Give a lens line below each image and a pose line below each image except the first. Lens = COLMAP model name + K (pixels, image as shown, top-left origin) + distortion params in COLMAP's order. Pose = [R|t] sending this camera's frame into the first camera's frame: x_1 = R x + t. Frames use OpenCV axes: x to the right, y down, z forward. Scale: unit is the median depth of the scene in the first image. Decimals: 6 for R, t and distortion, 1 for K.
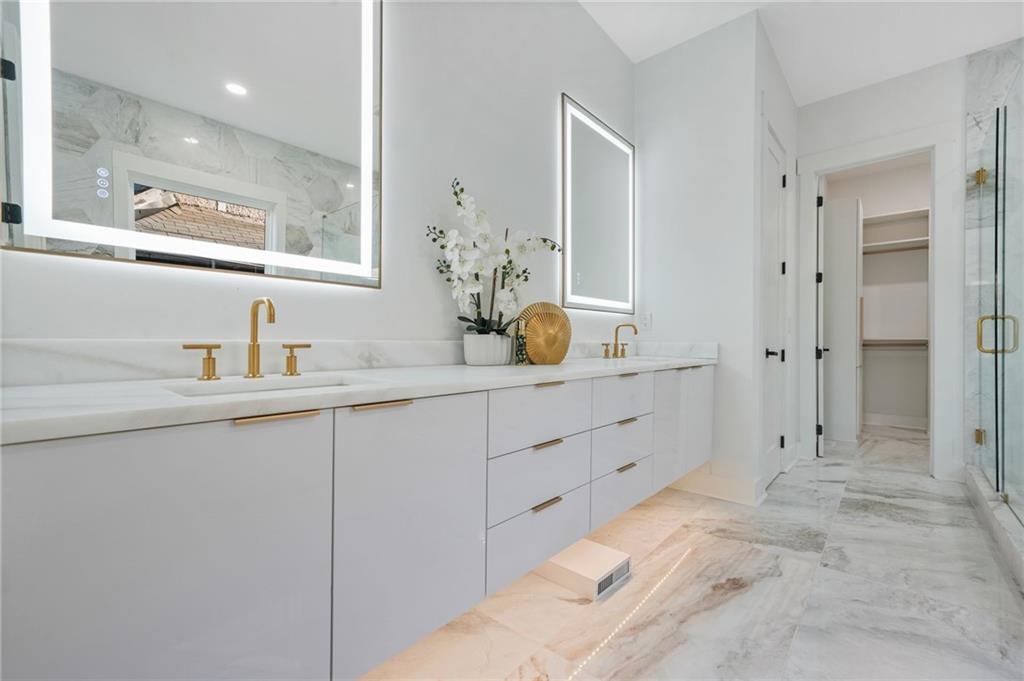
lens RADIAL K [[432.0, 0, 512.0], [0, 432.0, 340.5], [0, 0, 1]] dist [0.000698, 0.000019]
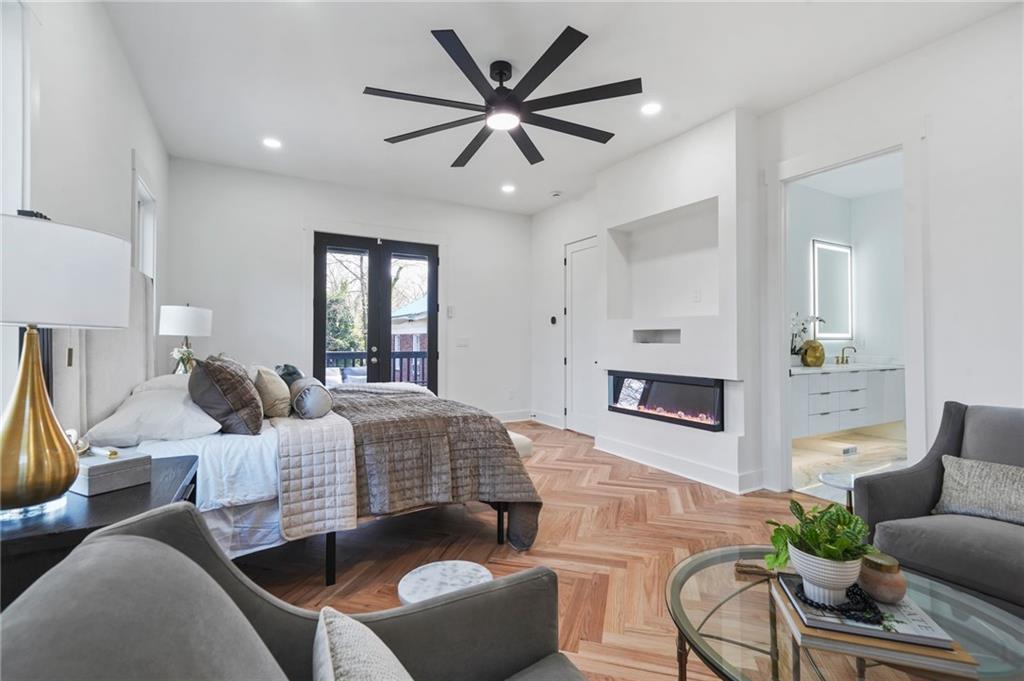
lens RADIAL K [[458.1, 0, 512.0], [0, 458.1, 340.5], [0, 0, 1]] dist [-0.000247, -0.000030]
pose [[0.945045, -0.007426, -0.326857, -0.517268], [0.004102, 0.999933, -0.010855, -0.051981], [0.326915, 0.008918, 0.945012, -1.509637]]
